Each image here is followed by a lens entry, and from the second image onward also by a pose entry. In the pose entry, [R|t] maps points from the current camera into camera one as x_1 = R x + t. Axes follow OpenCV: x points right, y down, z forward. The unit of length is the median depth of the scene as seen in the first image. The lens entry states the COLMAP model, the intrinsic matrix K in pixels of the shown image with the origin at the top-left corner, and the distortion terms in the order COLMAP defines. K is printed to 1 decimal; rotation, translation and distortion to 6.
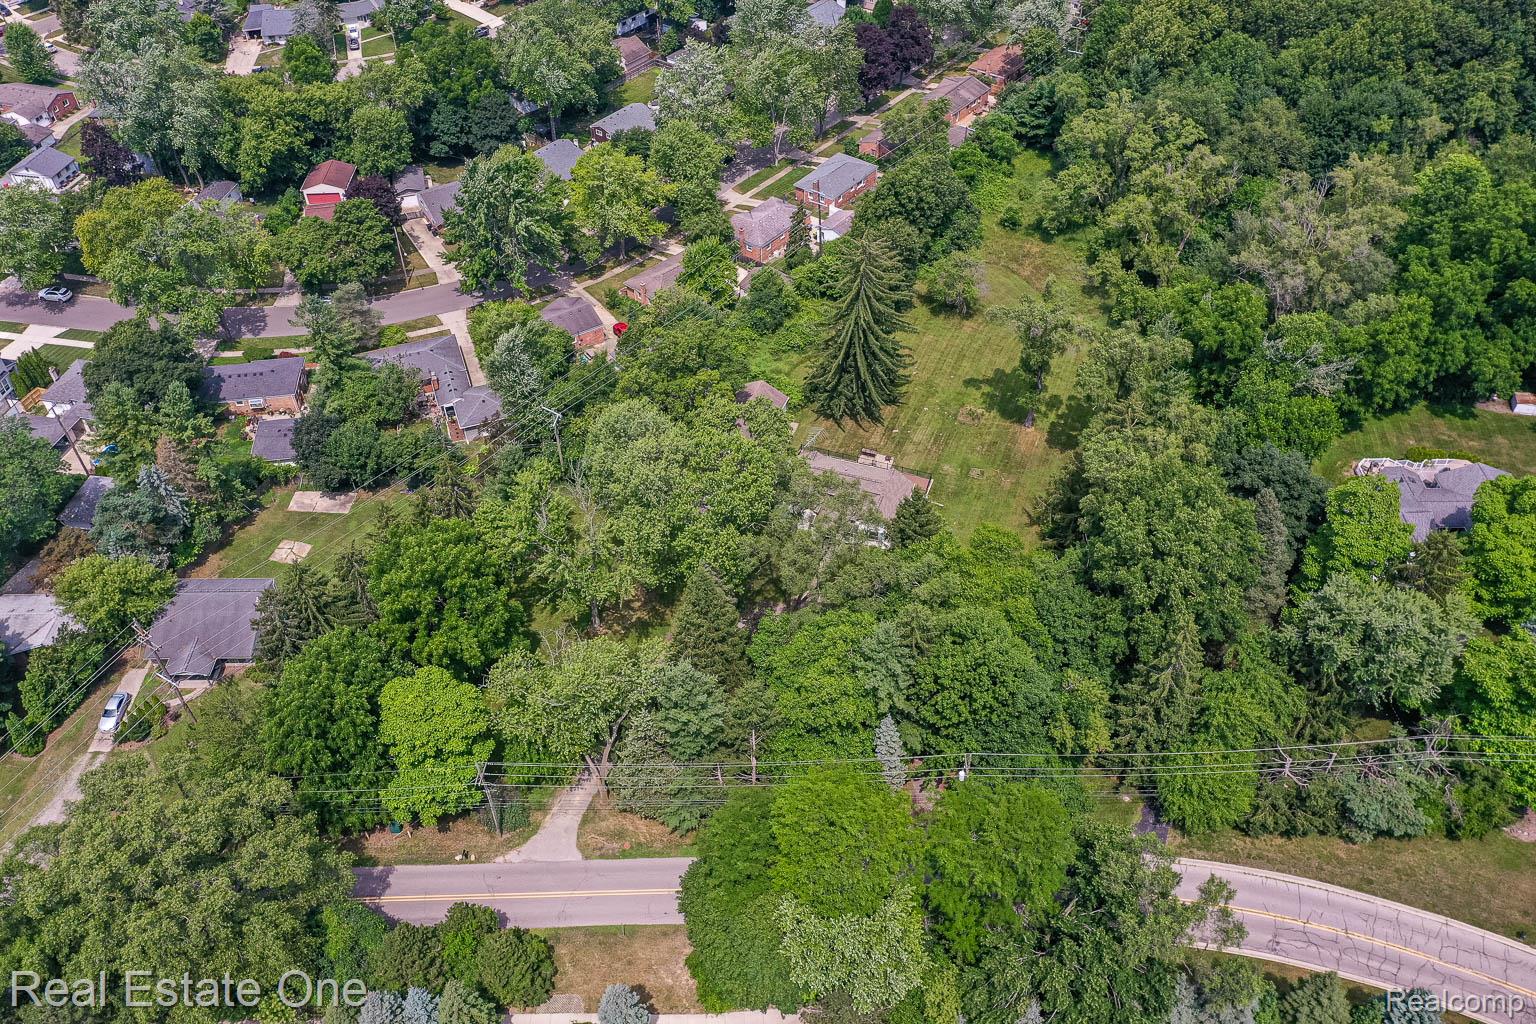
lens RADIAL K [[1224.2, 0, 762.7], [0, 1224.2, 507.4], [0, 0, 1]] dist [0.006590, 0.006254]
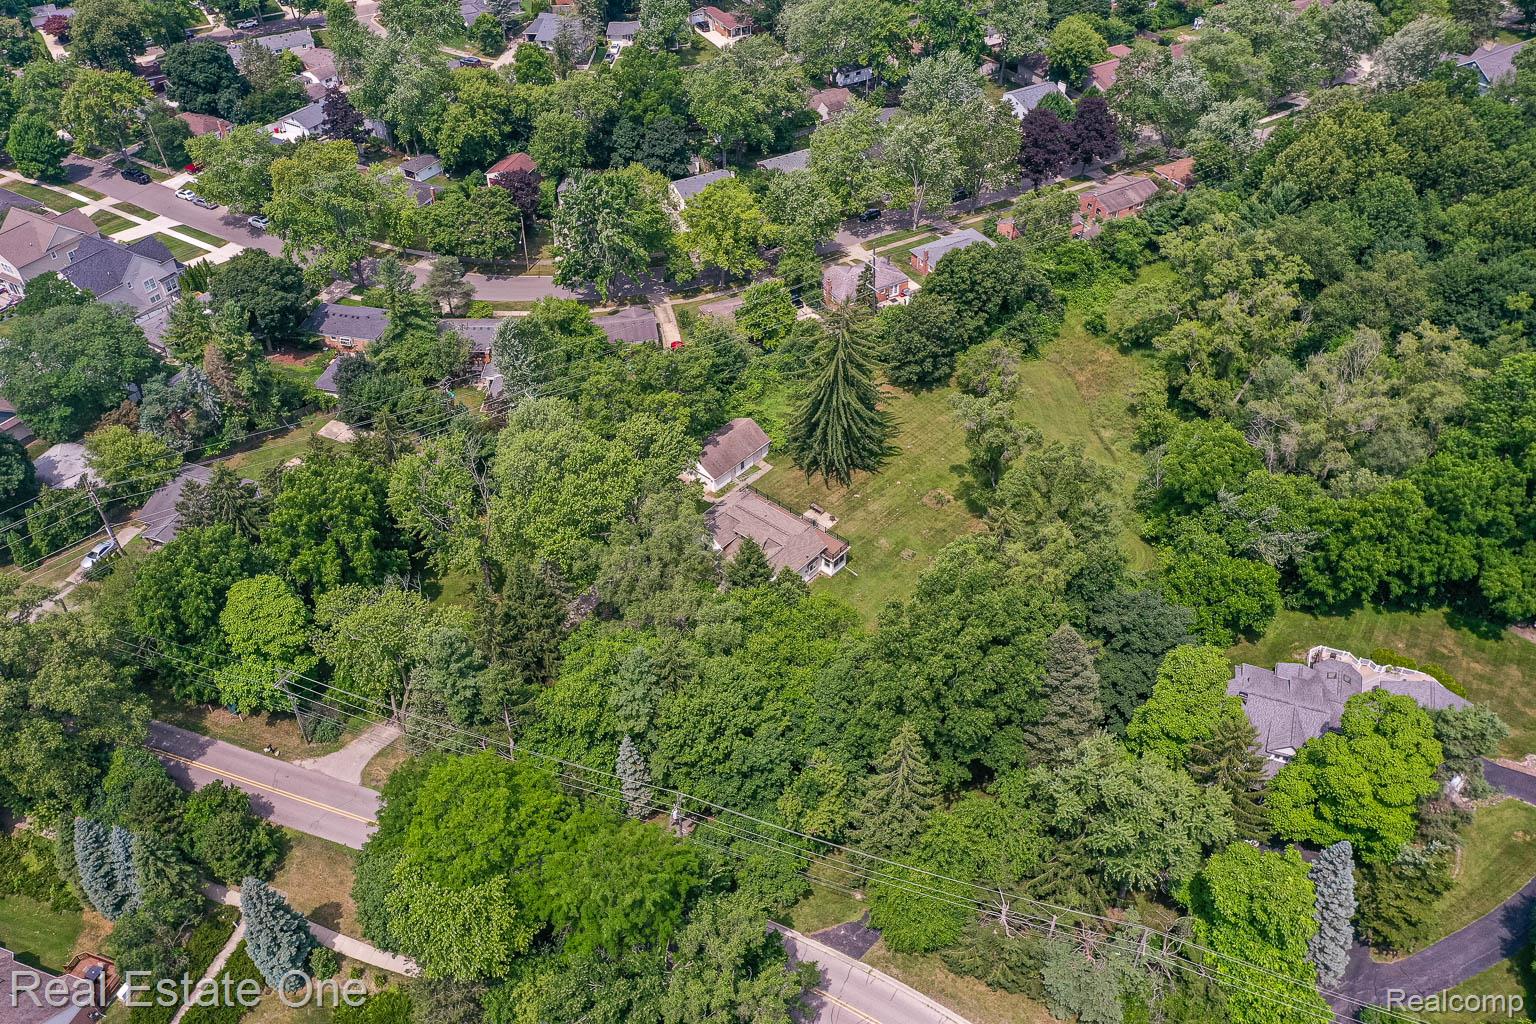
lens RADIAL K [[1224.2, 0, 762.7], [0, 1224.2, 507.4], [0, 0, 1]] dist [0.006590, 0.006254]
pose [[0.931444, 0.241578, -0.272124, 0.269482], [-0.252268, 0.967647, -0.004448, -0.025236], [0.262246, 0.072791, 0.962252, 0.011086]]
